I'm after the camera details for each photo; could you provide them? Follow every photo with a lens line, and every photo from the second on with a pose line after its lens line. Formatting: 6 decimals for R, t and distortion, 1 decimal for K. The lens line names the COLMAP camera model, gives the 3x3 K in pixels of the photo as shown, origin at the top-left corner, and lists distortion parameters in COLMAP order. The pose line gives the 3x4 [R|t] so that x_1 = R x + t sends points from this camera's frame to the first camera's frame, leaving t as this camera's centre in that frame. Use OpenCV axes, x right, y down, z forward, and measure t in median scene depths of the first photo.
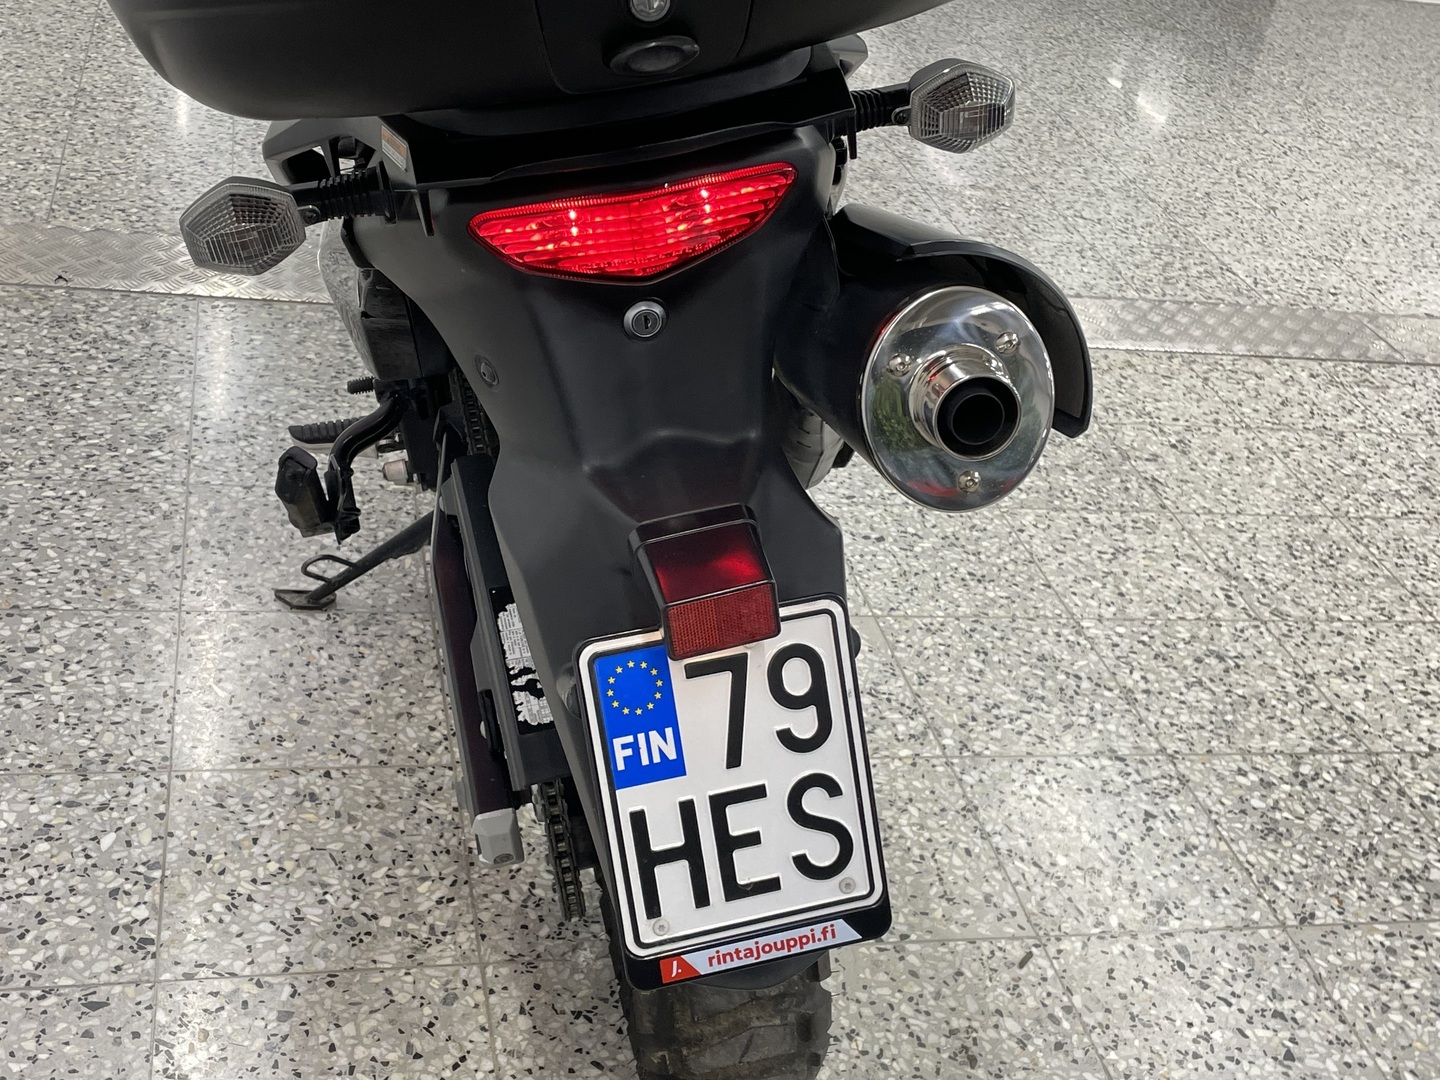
lens RADIAL K [[1707.9, 0, 723.2], [0, 1707.9, 533.6], [0, 0, 1]] dist [0.116077, -0.200861]
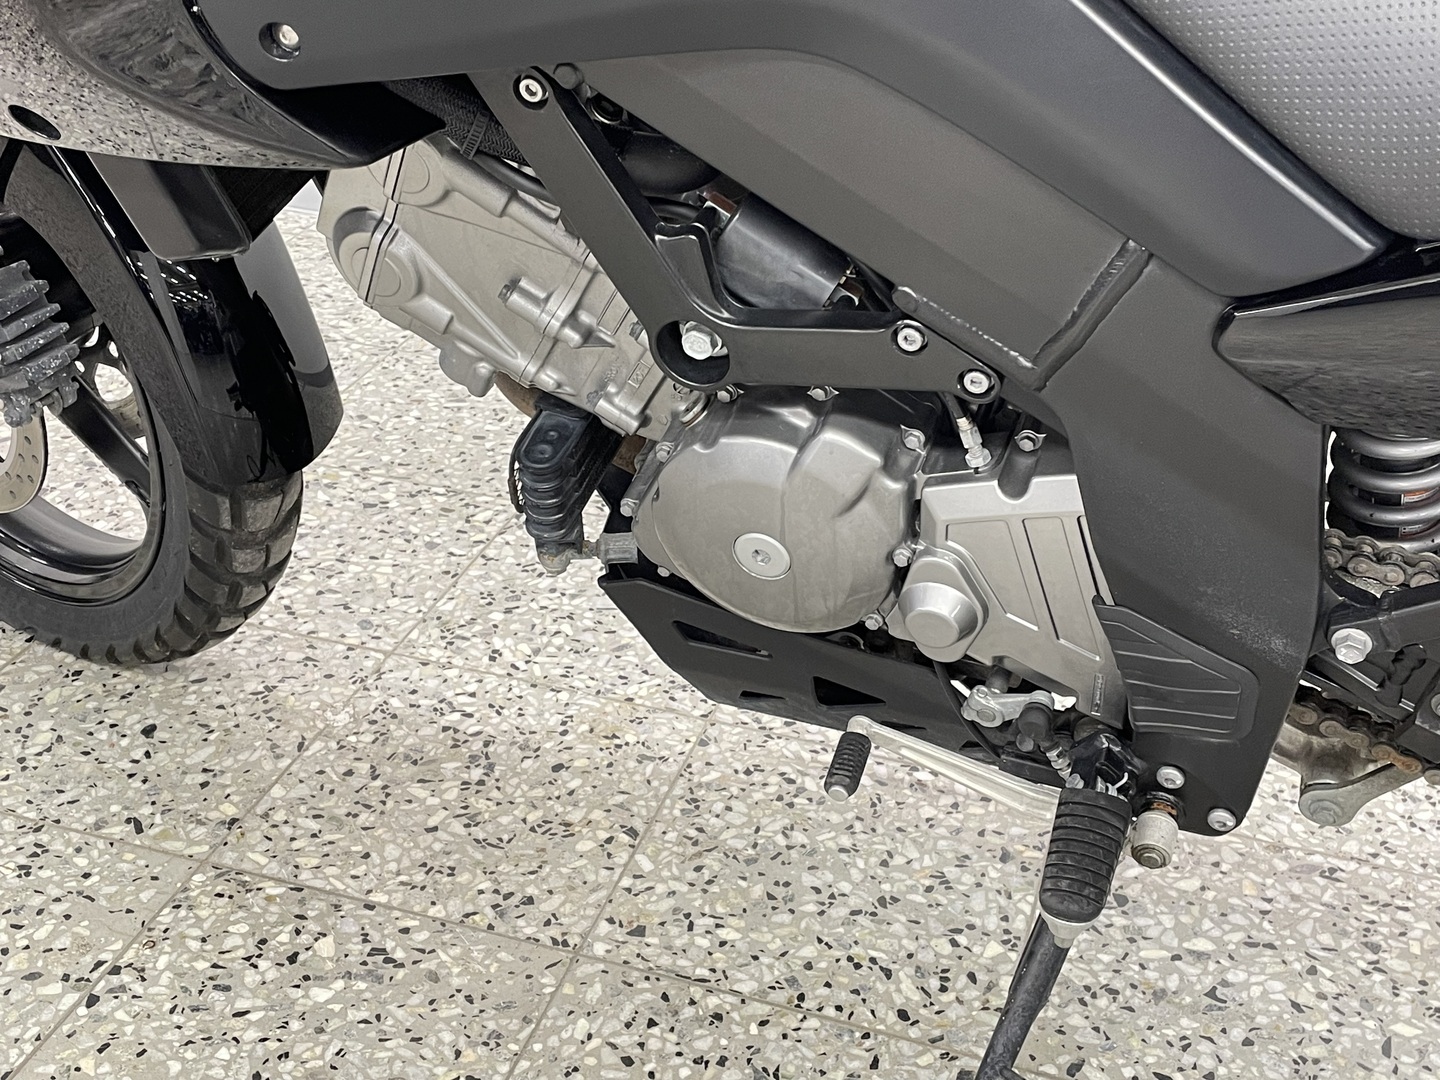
lens RADIAL K [[1757.3, 0, 739.6], [0, 1757.3, 534.4], [0, 0, 1]] dist [0.110088, -0.172564]
pose [[-0.492582, 0.265537, -0.828766, 0.512122], [-0.543837, 0.649546, 0.531348, -0.377947], [0.679415, 0.712446, -0.175546, 1.206257]]
